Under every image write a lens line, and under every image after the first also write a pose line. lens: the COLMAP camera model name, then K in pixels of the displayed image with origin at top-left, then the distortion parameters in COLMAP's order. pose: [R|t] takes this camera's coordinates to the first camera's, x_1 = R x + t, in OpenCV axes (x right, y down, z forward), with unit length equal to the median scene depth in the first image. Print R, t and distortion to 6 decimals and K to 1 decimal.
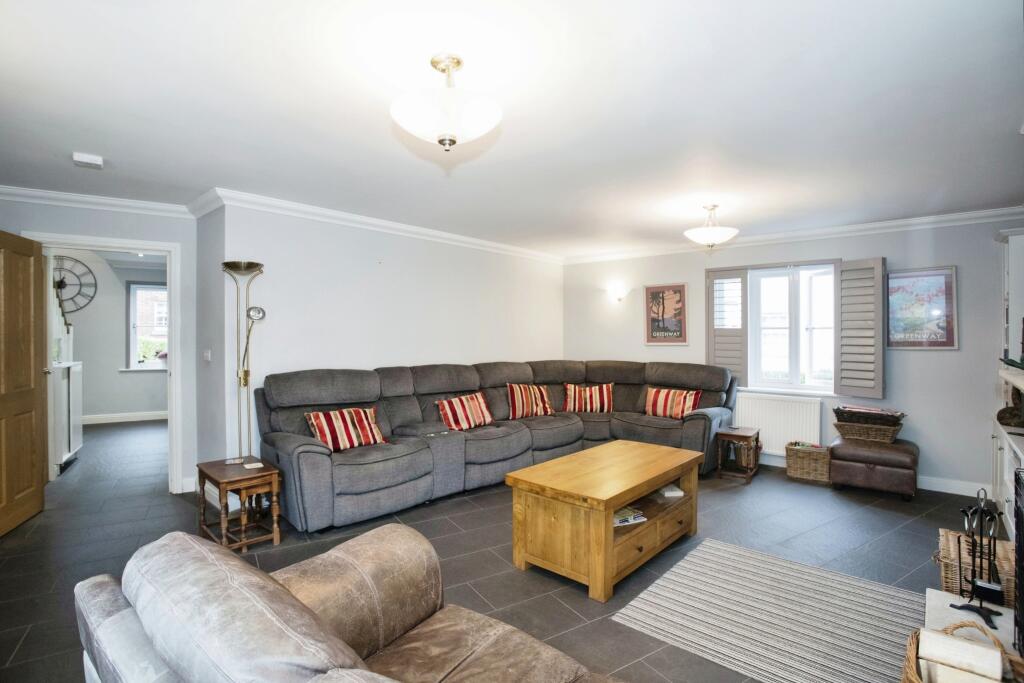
lens RADIAL K [[497.5, 0, 511.6], [0, 497.5, 348.0], [0, 0, 1]] dist [-0.019265, 0.000125]
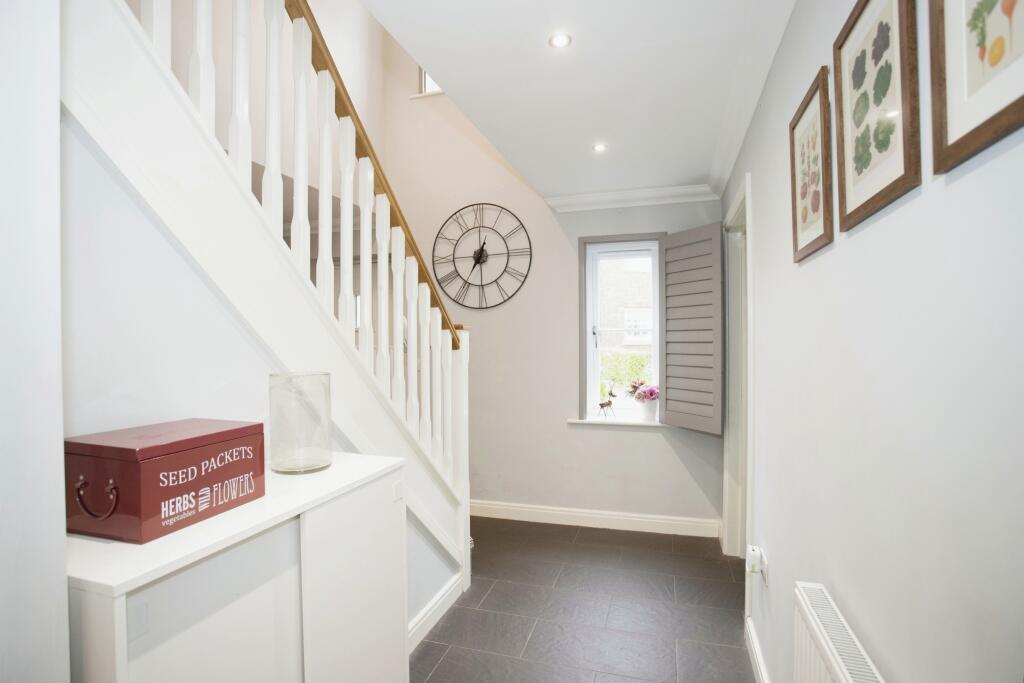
lens RADIAL K [[497.5, 0, 511.6], [0, 497.5, 348.0], [0, 0, 1]] dist [-0.019265, 0.000125]
pose [[0.661182, -0.012161, -0.750127, -0.191236], [0.000120, 0.999870, -0.016104, -0.007991], [0.750225, 0.010558, 0.661098, 0.259680]]
